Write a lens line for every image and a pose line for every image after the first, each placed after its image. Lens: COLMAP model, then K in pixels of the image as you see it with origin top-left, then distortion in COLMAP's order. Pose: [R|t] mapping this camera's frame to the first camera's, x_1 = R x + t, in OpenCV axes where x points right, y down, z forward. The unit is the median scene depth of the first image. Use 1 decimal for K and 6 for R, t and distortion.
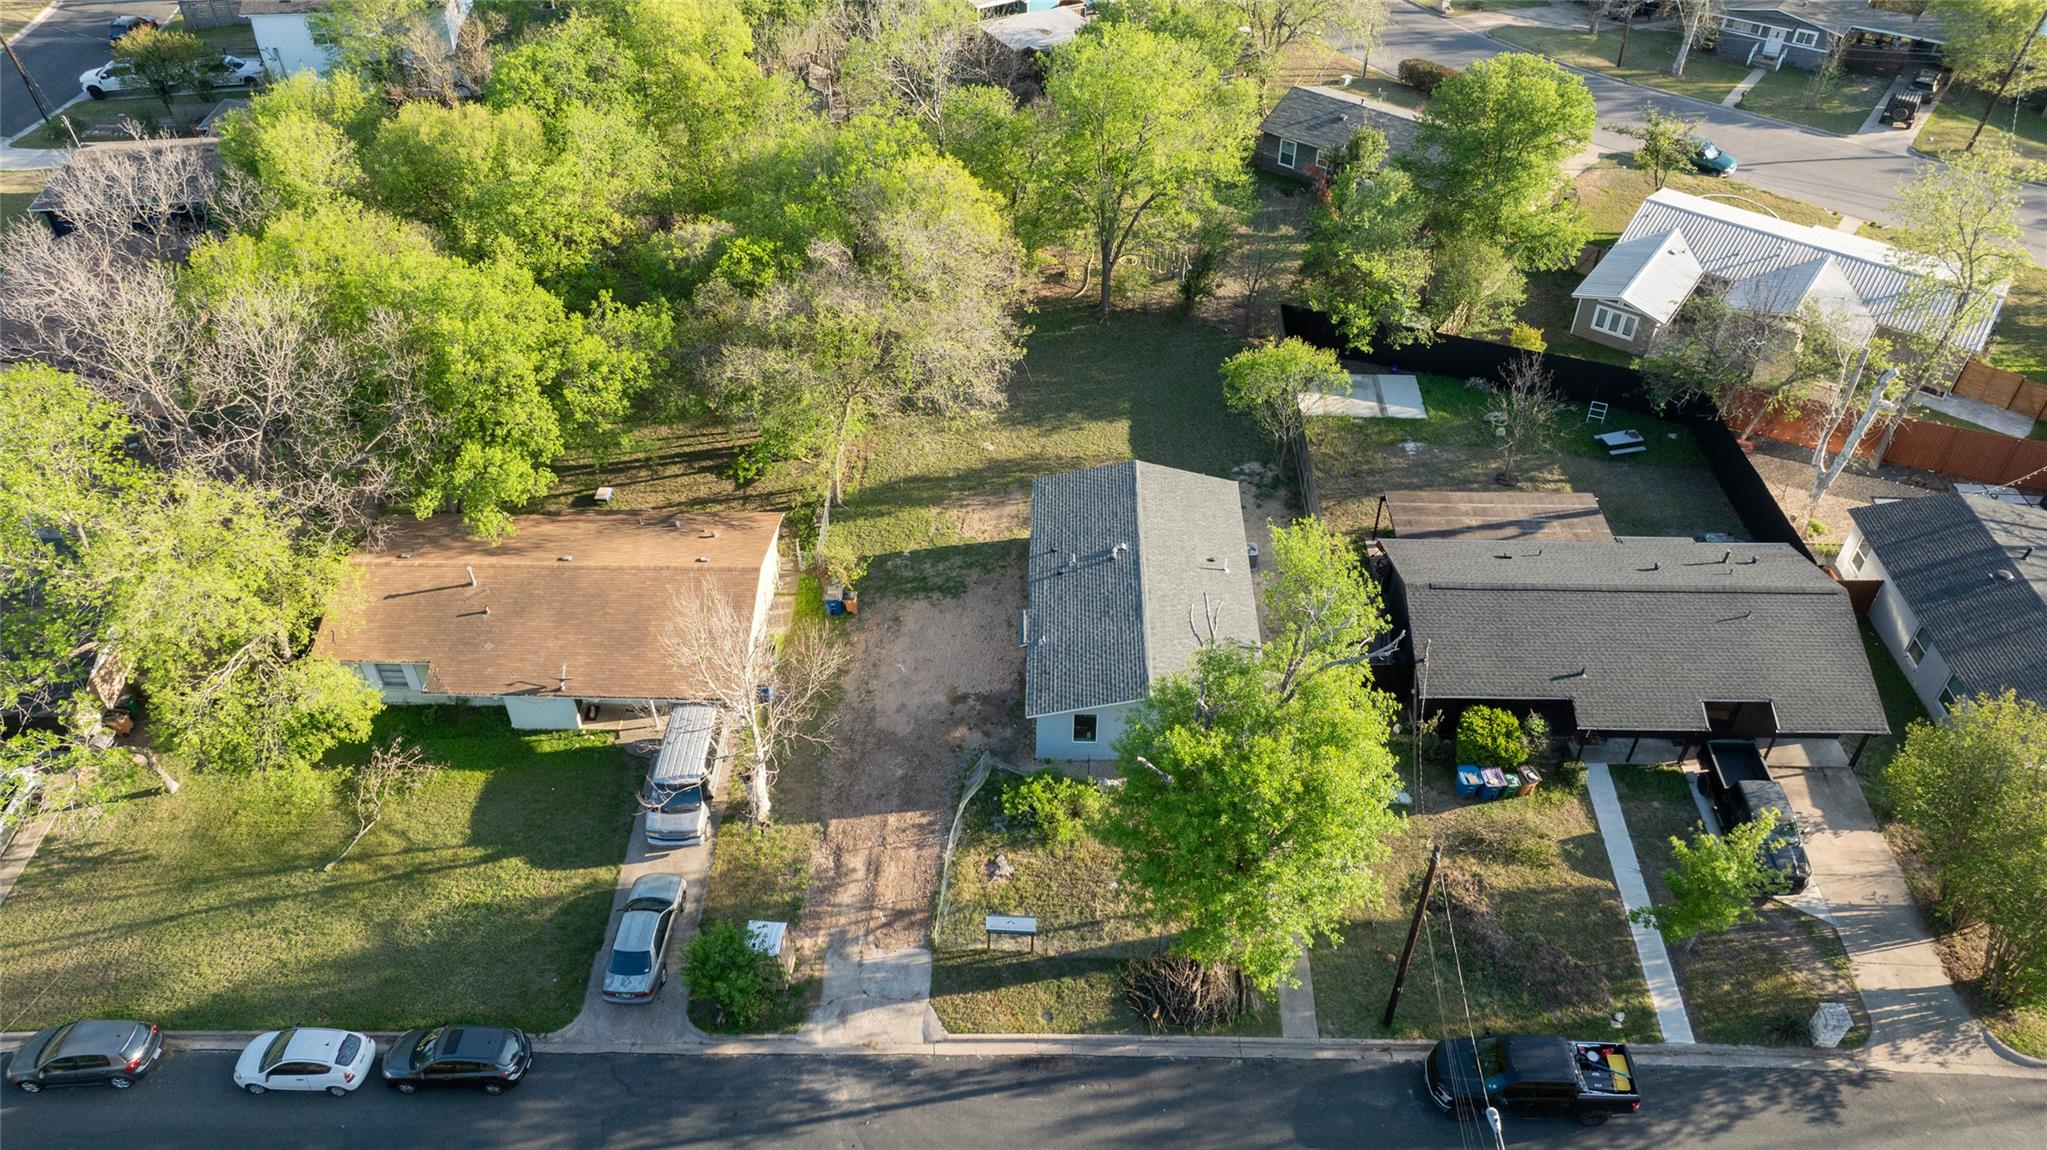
lens RADIAL K [[1438.6, 0, 1024.1], [0, 1438.6, 571.7], [0, 0, 1]] dist [-0.034497, 0.033089]
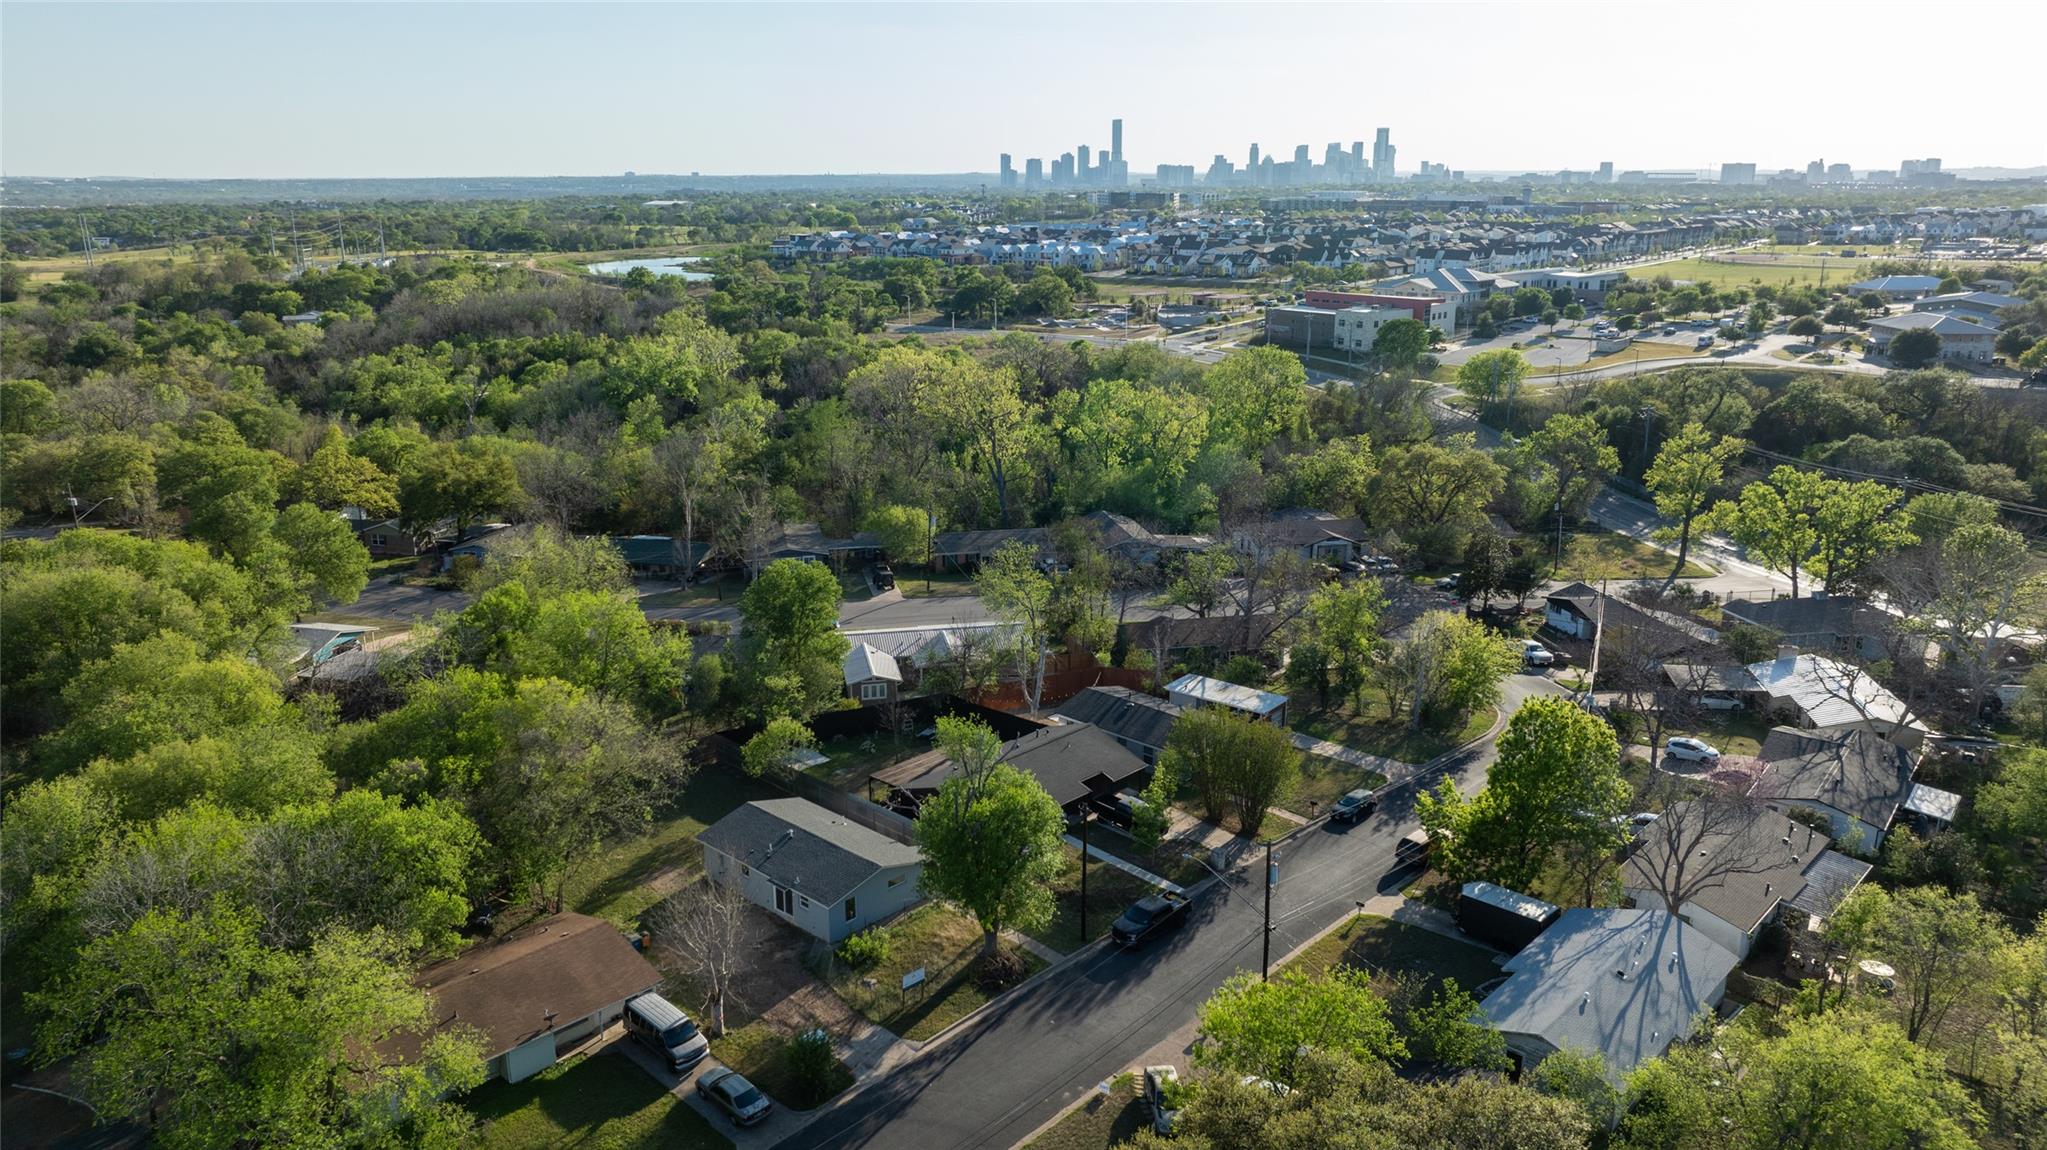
lens RADIAL K [[1439.1, 0, 1023.5], [0, 1439.1, 575.0], [0, 0, 1]] dist [-0.020541, -0.006546]
pose [[0.669777, -0.198743, 0.715472, -0.964882], [0.489341, 0.842843, -0.223965, 0.259748], [-0.558520, 0.500116, 0.661770, -0.429494]]
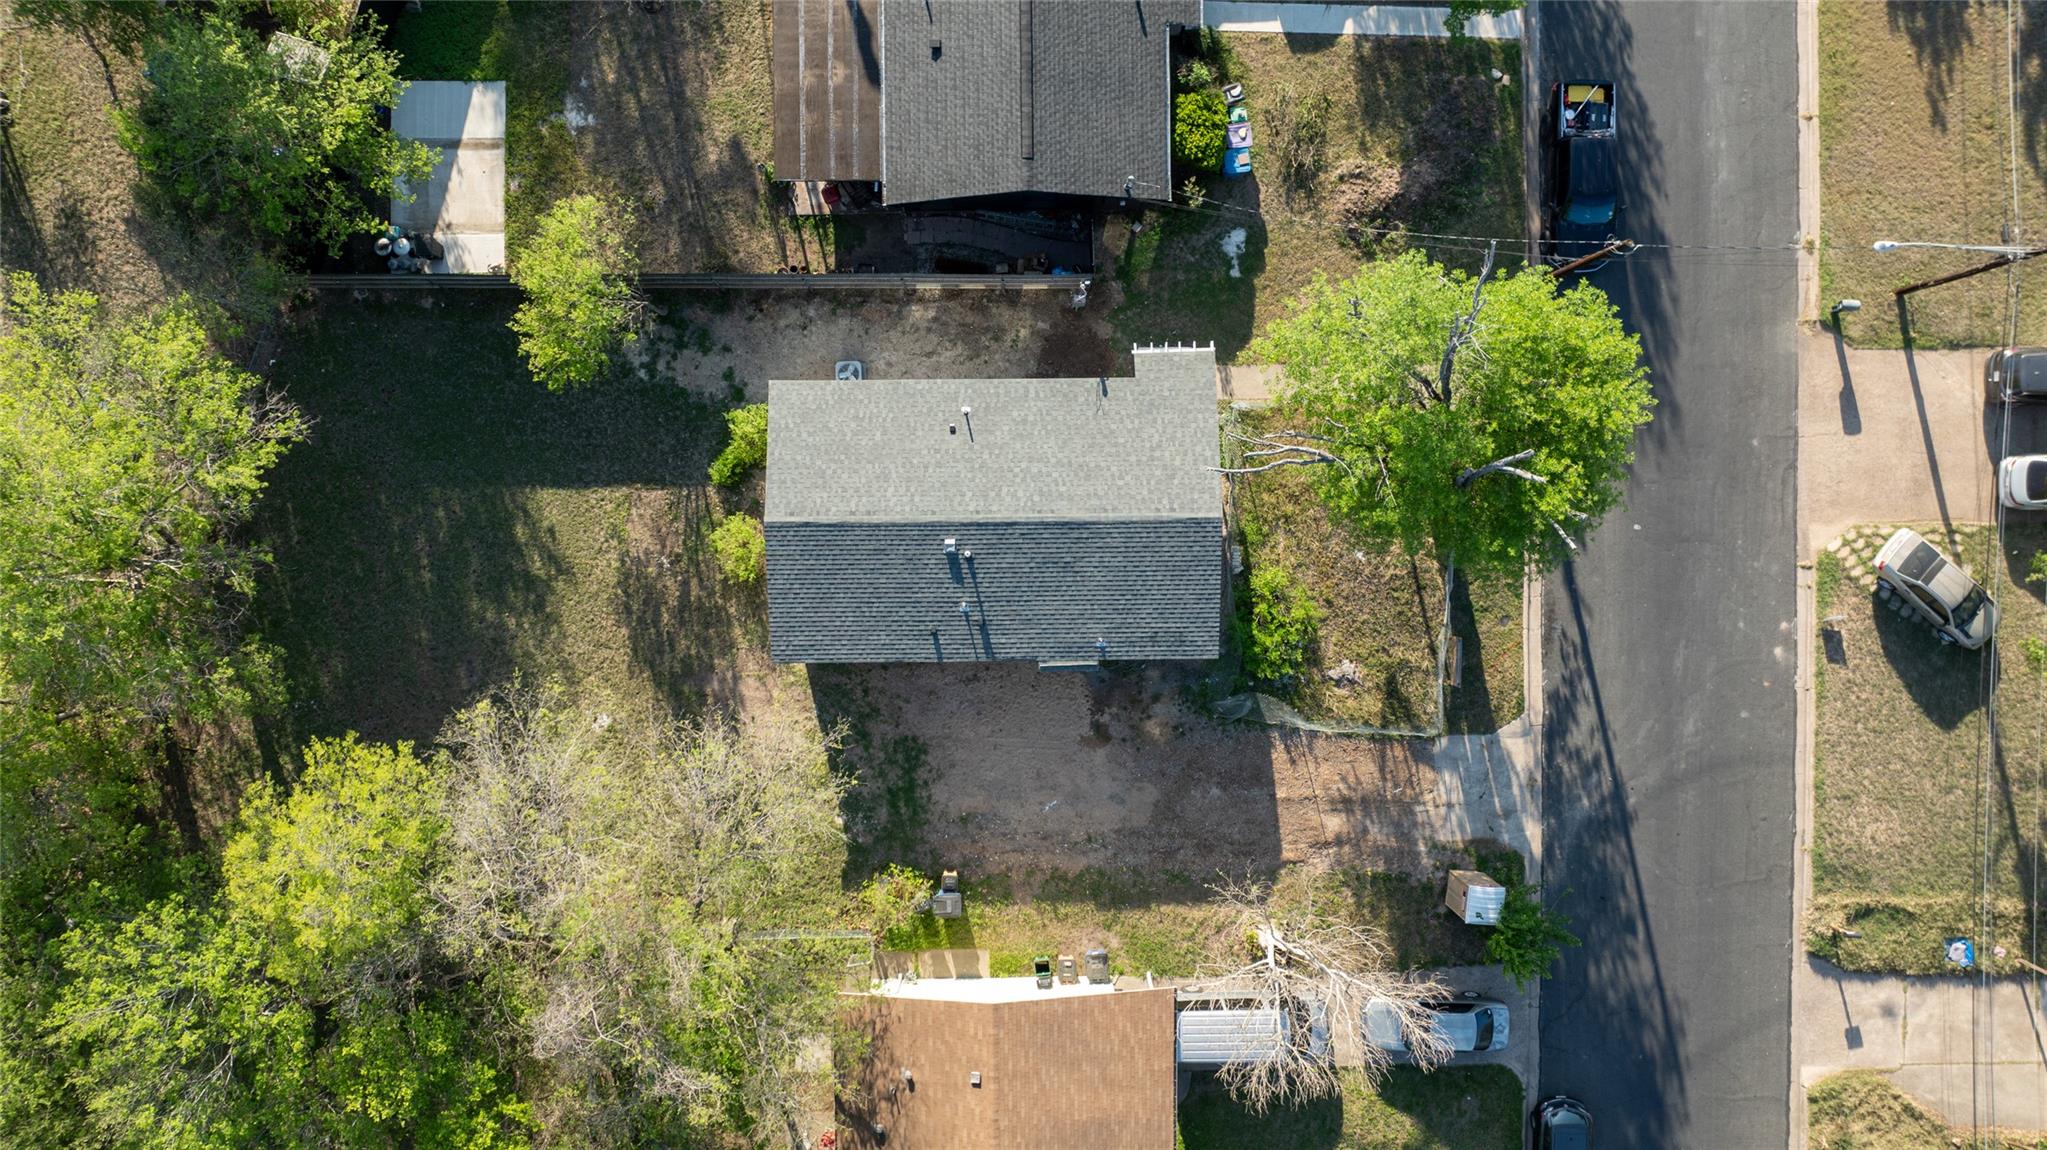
lens RADIAL K [[1438.6, 0, 1024.1], [0, 1438.6, 571.7], [0, 0, 1]] dist [-0.034497, 0.033089]
pose [[-0.033073, -0.999398, -0.010510, 0.066259], [0.654491, -0.029604, 0.755490, -0.633521], [-0.755346, 0.018108, 0.655076, 0.513963]]
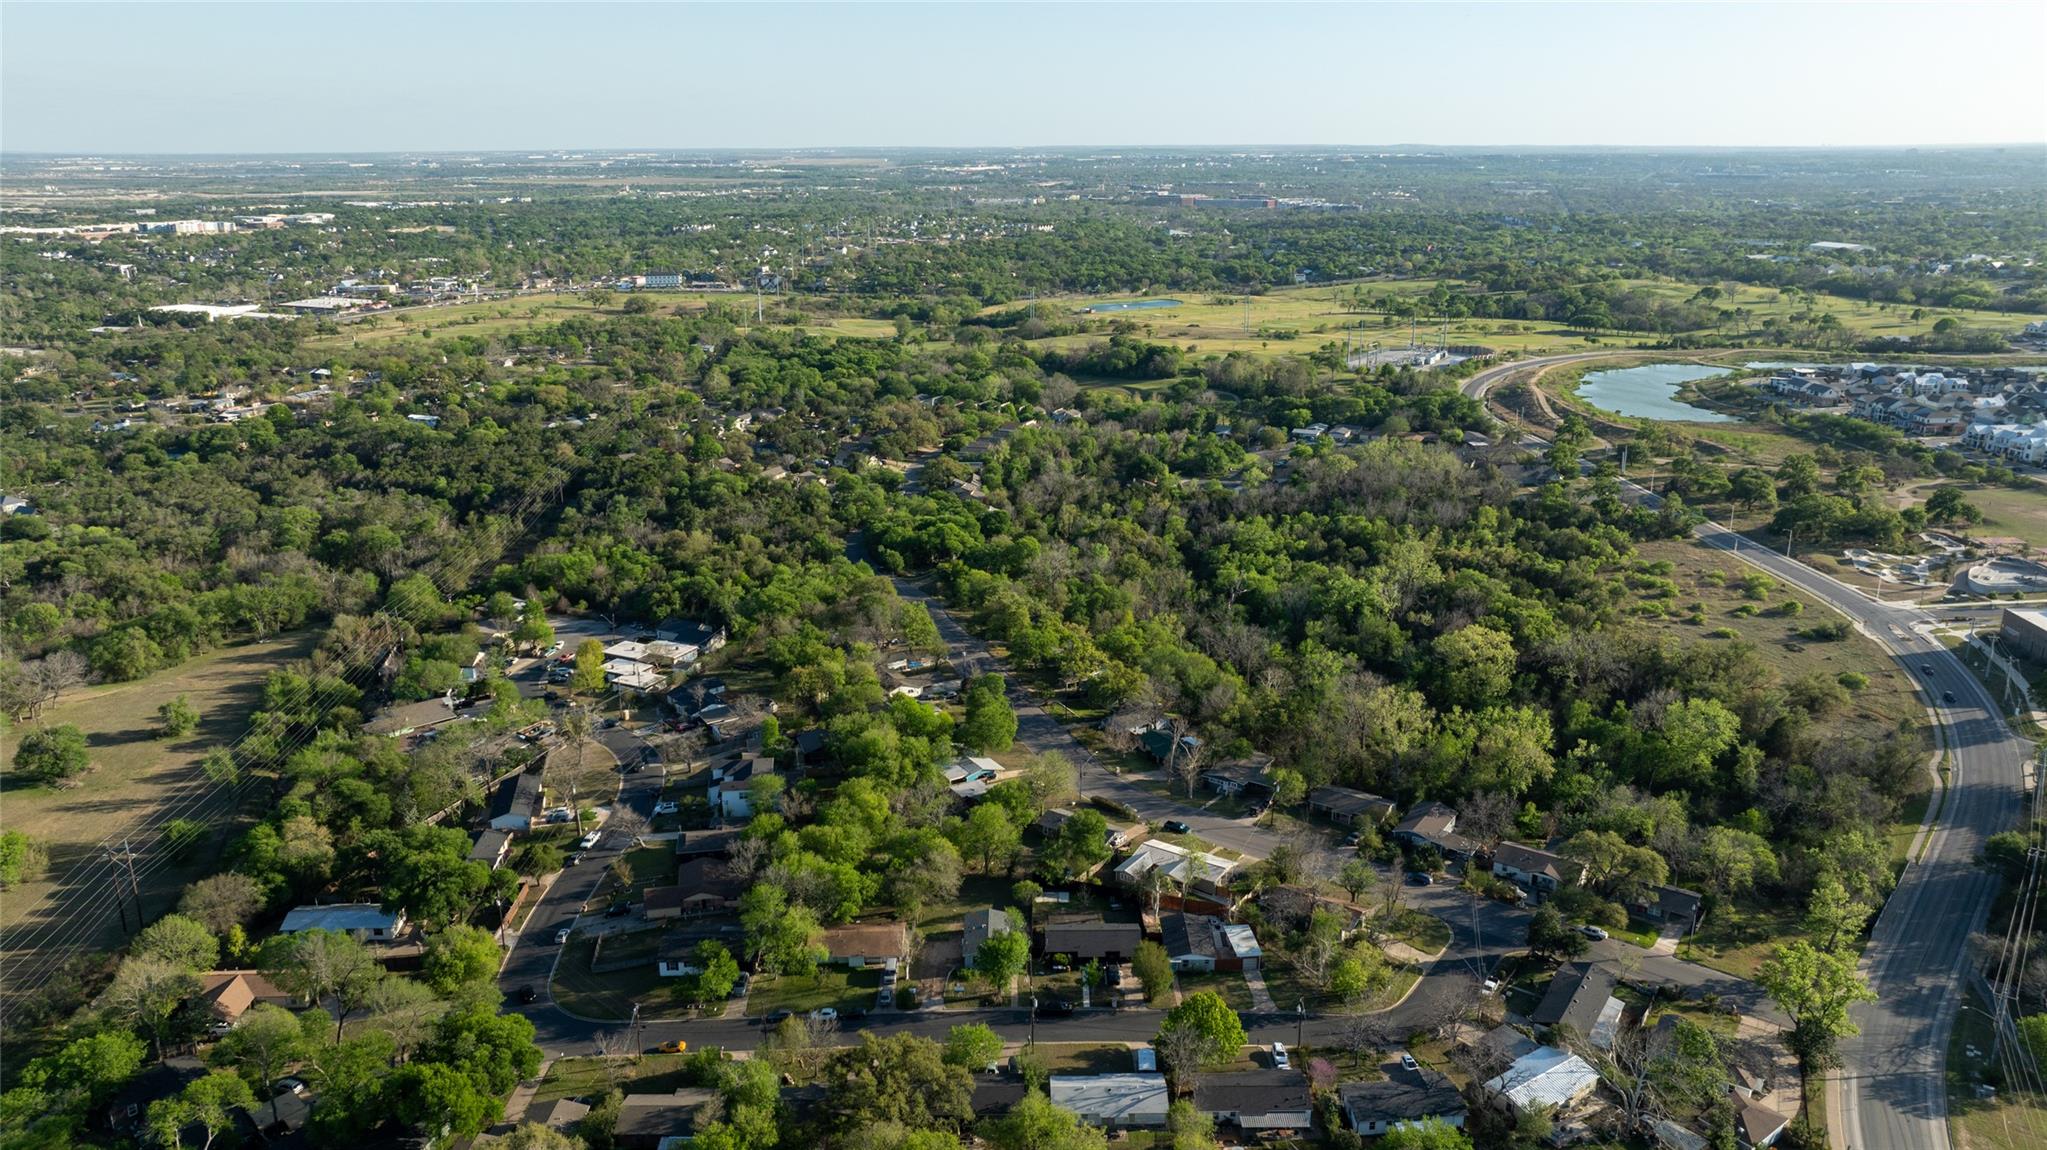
lens RADIAL K [[1438.6, 0, 1024.1], [0, 1438.6, 571.7], [0, 0, 1]] dist [-0.034497, 0.033089]
pose [[0.999400, -0.007716, 0.033751, 0.051549], [0.020919, 0.911353, -0.411095, 0.903610], [-0.027587, 0.411554, 0.910968, -3.895622]]
